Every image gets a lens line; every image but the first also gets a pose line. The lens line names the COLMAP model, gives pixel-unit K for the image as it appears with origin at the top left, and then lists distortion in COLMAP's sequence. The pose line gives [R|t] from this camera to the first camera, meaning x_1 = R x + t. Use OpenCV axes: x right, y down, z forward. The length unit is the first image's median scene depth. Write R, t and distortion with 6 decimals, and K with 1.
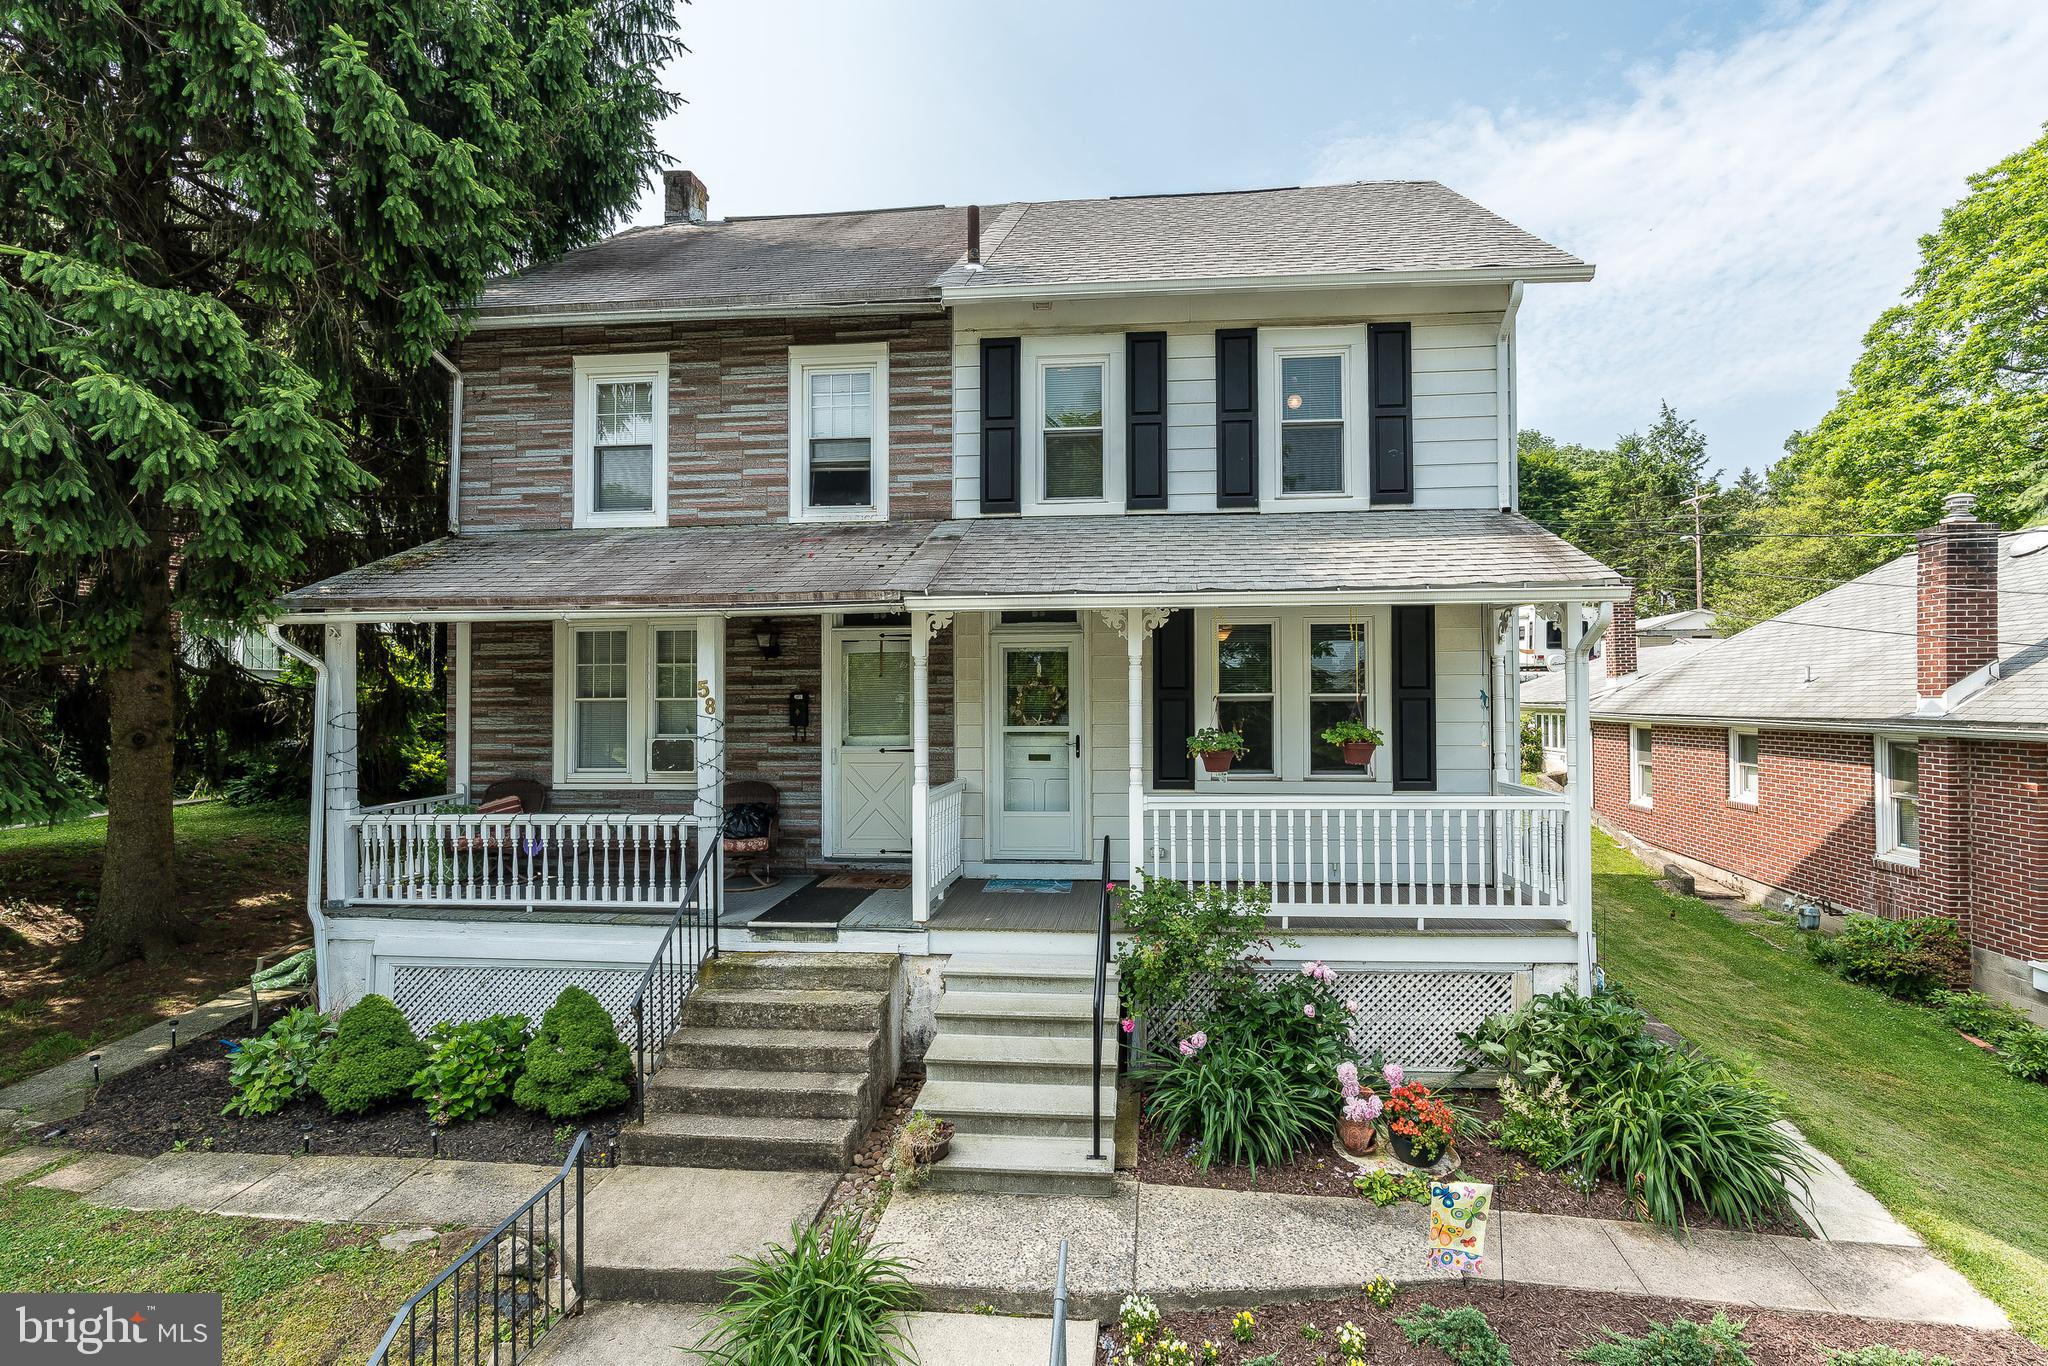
lens RADIAL K [[907.2, 0, 1028.3], [0, 907.2, 693.9], [0, 0, 1]] dist [0.002637, 0.001024]
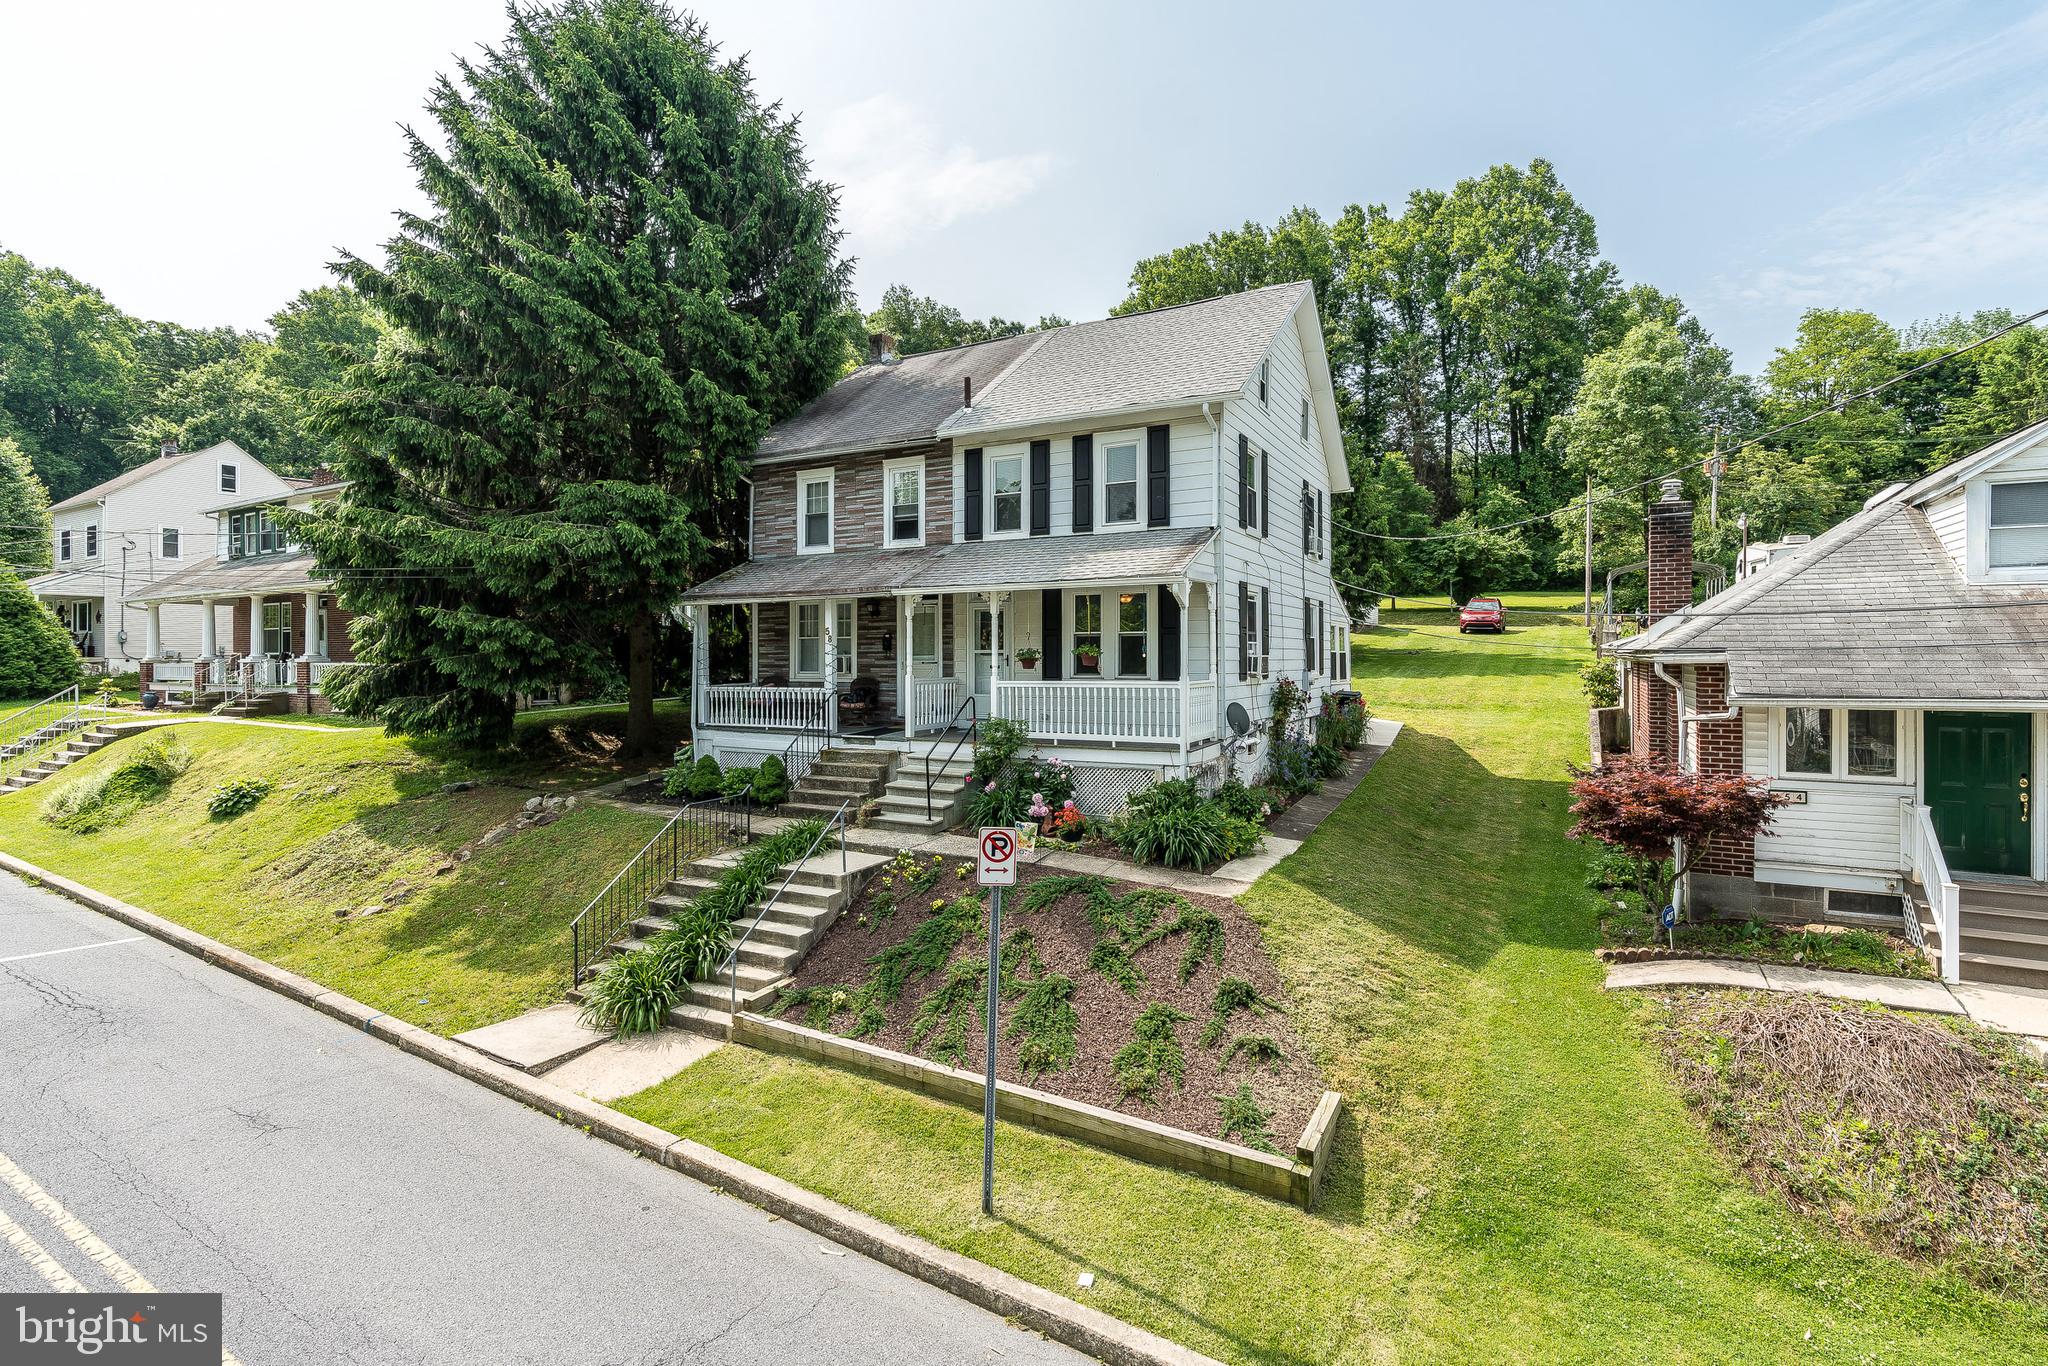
lens RADIAL K [[950.8, 0, 1018.4], [0, 950.8, 668.5], [0, 0, 1]] dist [-0.000526, 0.000145]
pose [[0.915494, 0.006663, -0.402276, 0.893839], [0.001176, 0.999814, 0.019236, 0.036609], [0.402330, -0.018084, 0.915316, -0.839449]]
